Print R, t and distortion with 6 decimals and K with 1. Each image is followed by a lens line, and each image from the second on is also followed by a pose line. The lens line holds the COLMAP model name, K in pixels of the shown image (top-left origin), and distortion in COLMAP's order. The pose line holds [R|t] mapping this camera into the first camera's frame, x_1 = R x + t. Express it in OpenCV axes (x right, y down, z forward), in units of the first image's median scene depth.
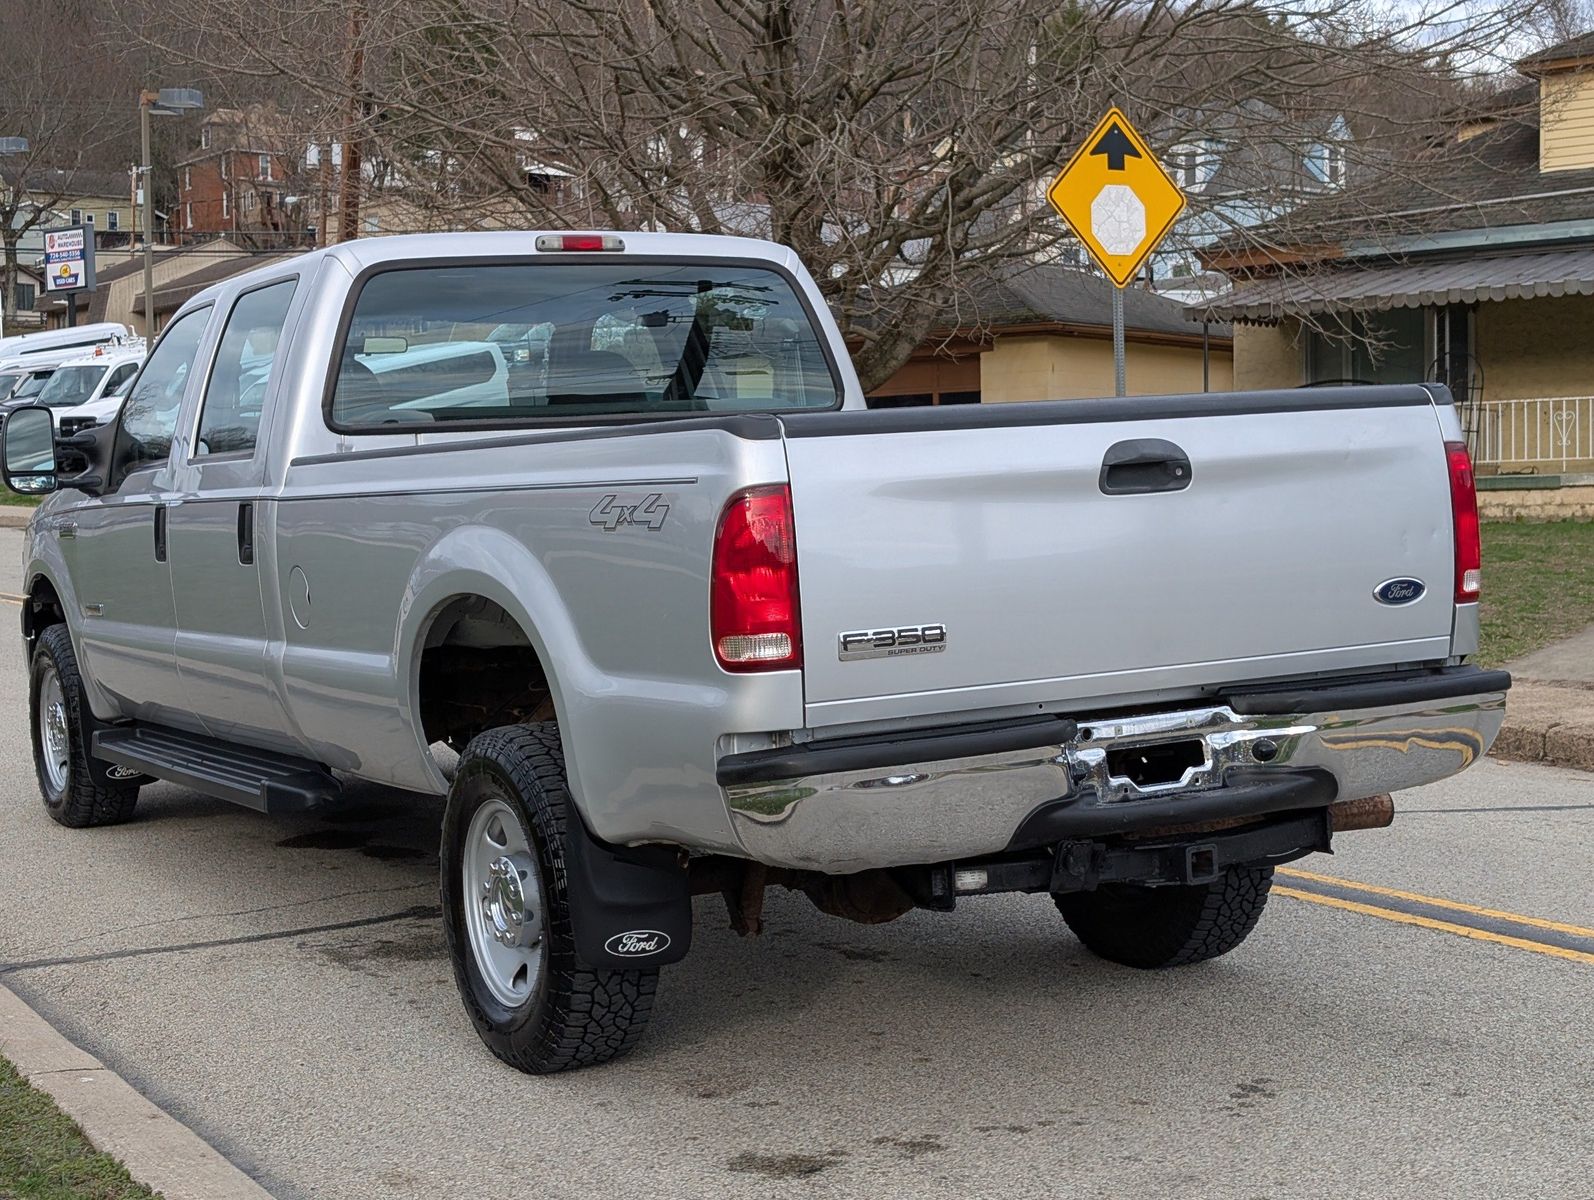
lens RADIAL K [[2515.1, 0, 791.5], [0, 2515.1, 592.5], [0, 0, 1]] dist [0.115113, 0.000000]
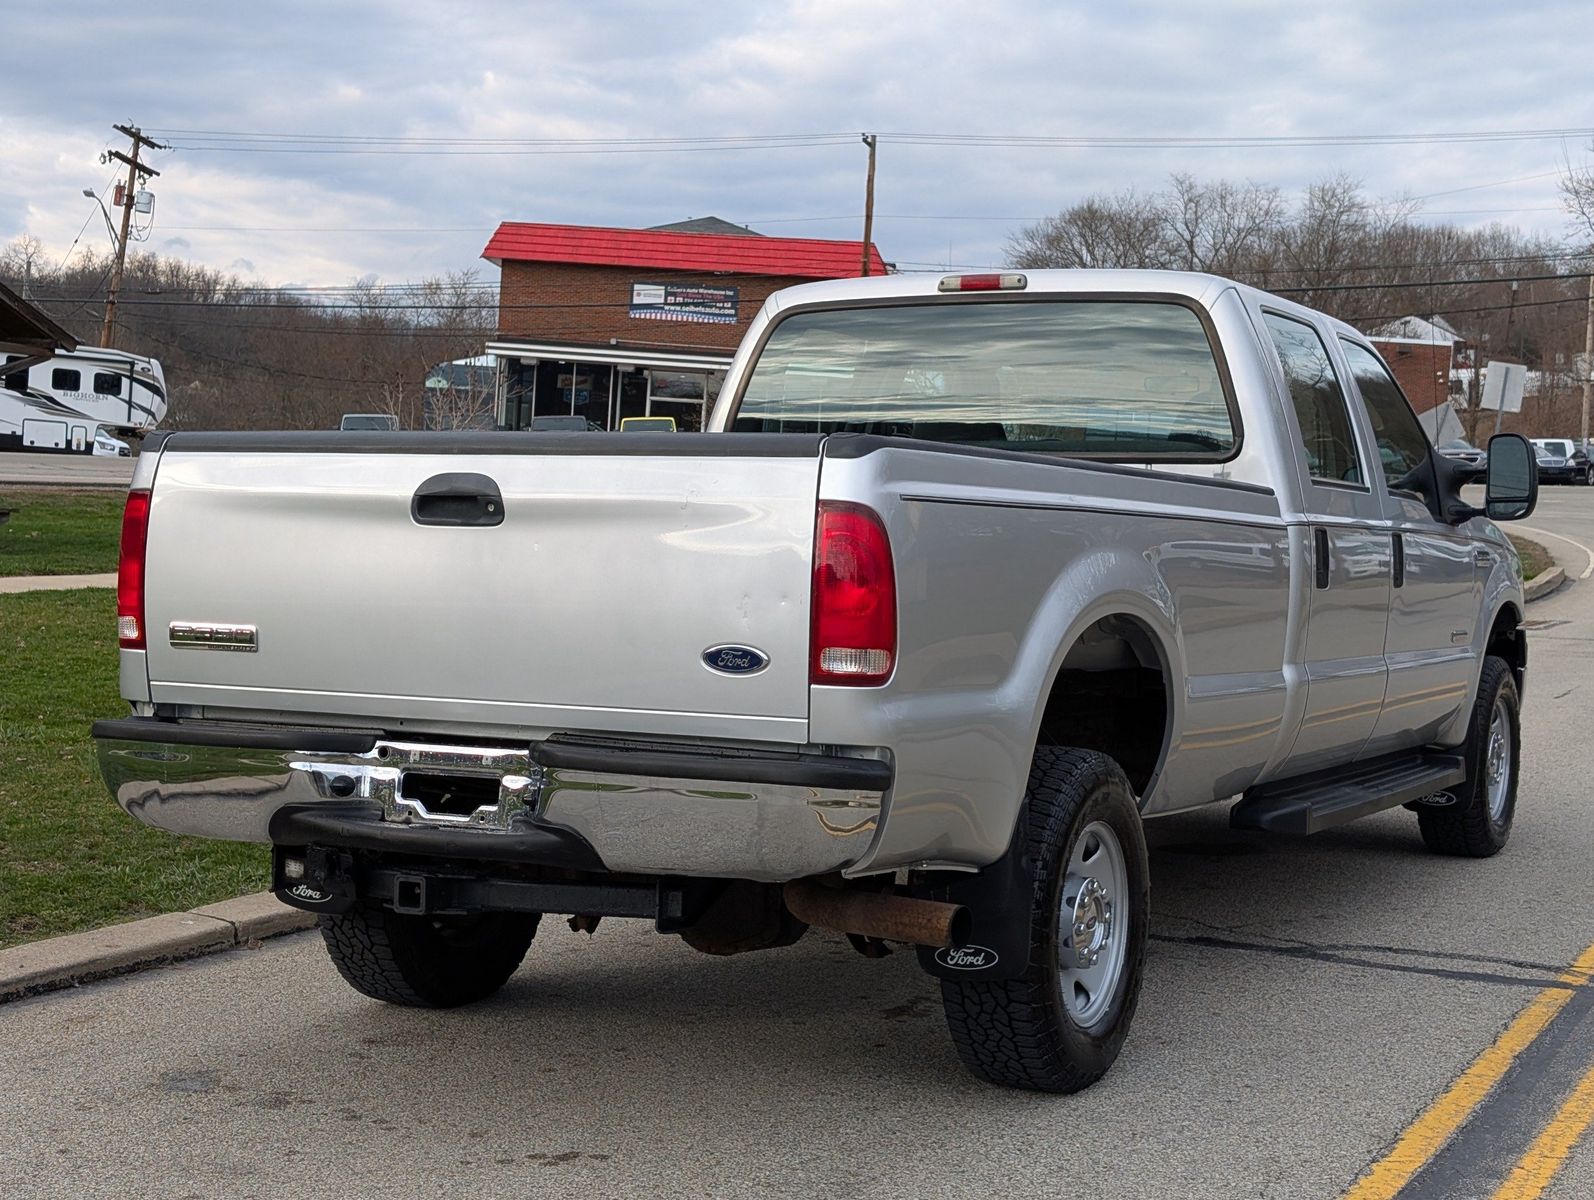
lens RADIAL K [[2515.1, 0, 797.1], [0, 2515.1, 601.4], [0, 0, 1]] dist [0.115113, 0.000000]
pose [[0.563778, 0.085412, -0.821498, 0.906012], [-0.097566, 0.994561, 0.036448, -0.051329], [0.820143, 0.059602, 0.569045, 0.465225]]
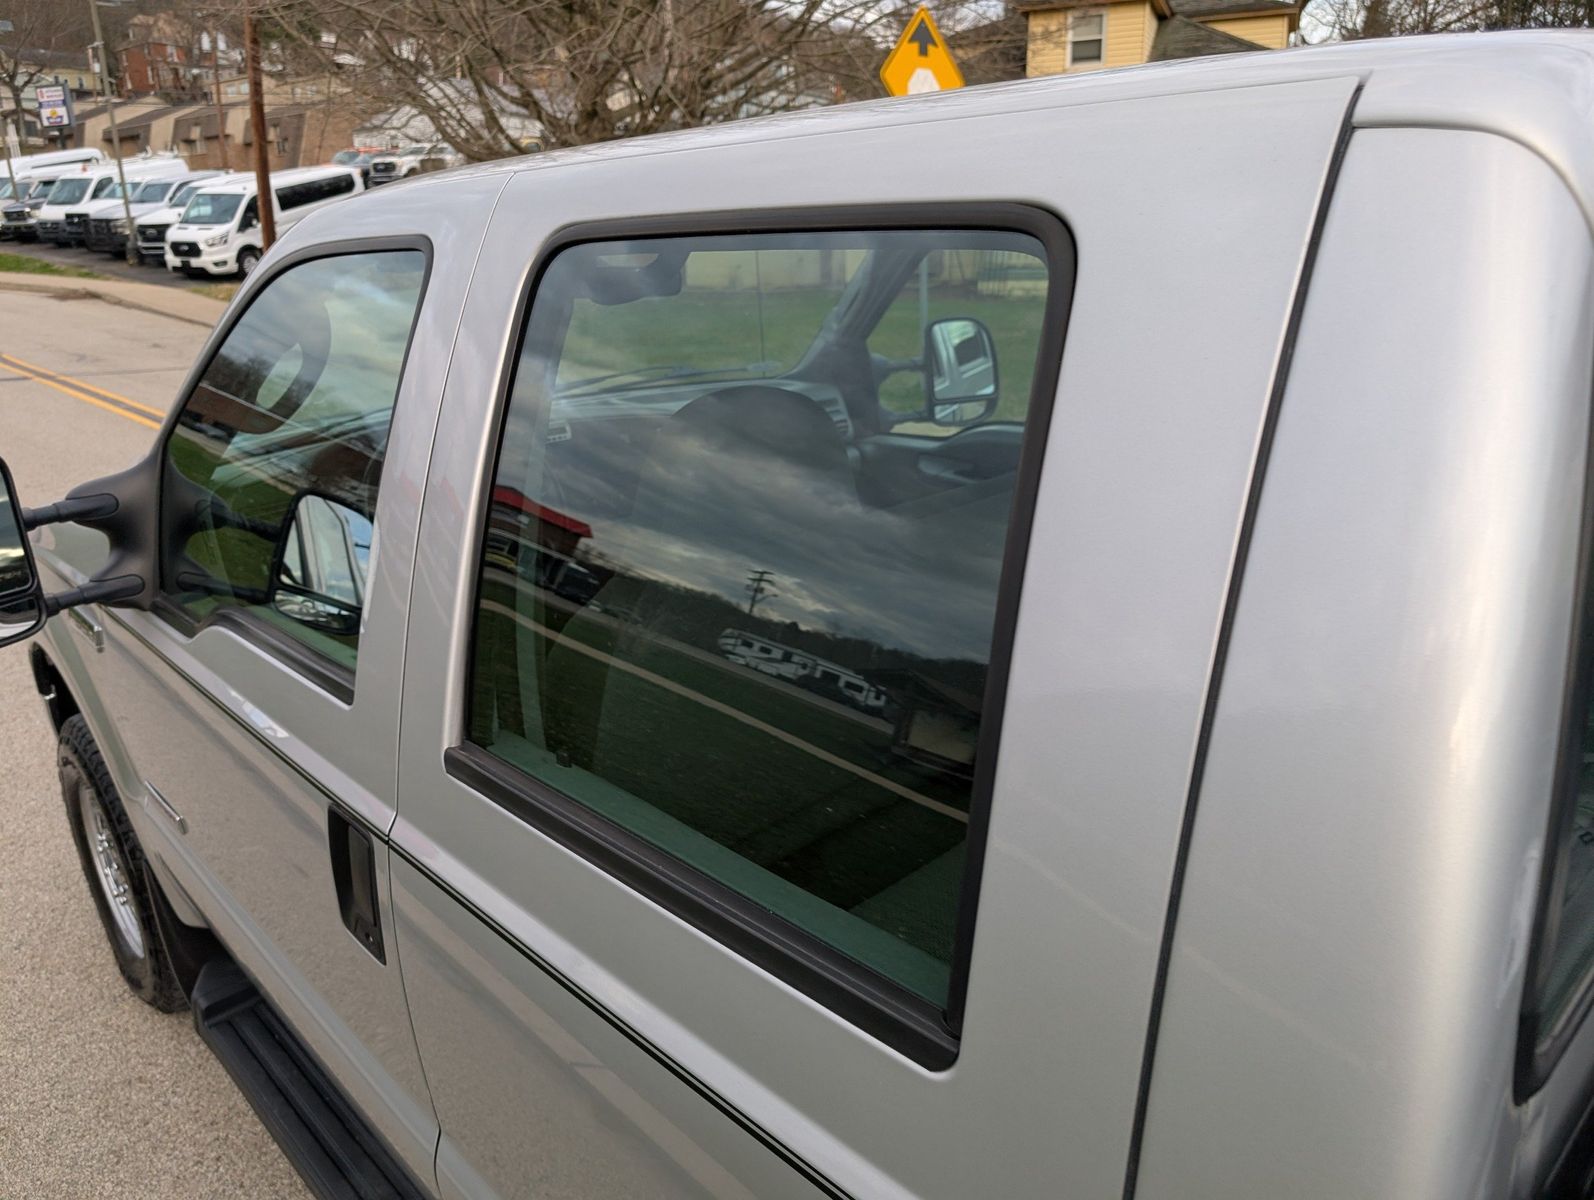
lens RADIAL K [[1166.1, 0, 796.1], [0, 1166.1, 588.2], [0, 0, 1]] dist [0.017152, -0.014503]
pose [[0.967847, -0.071186, 0.241259, -0.301360], [0.009344, 0.968633, 0.248320, -0.150608], [-0.251368, -0.238082, 0.938153, 1.112455]]
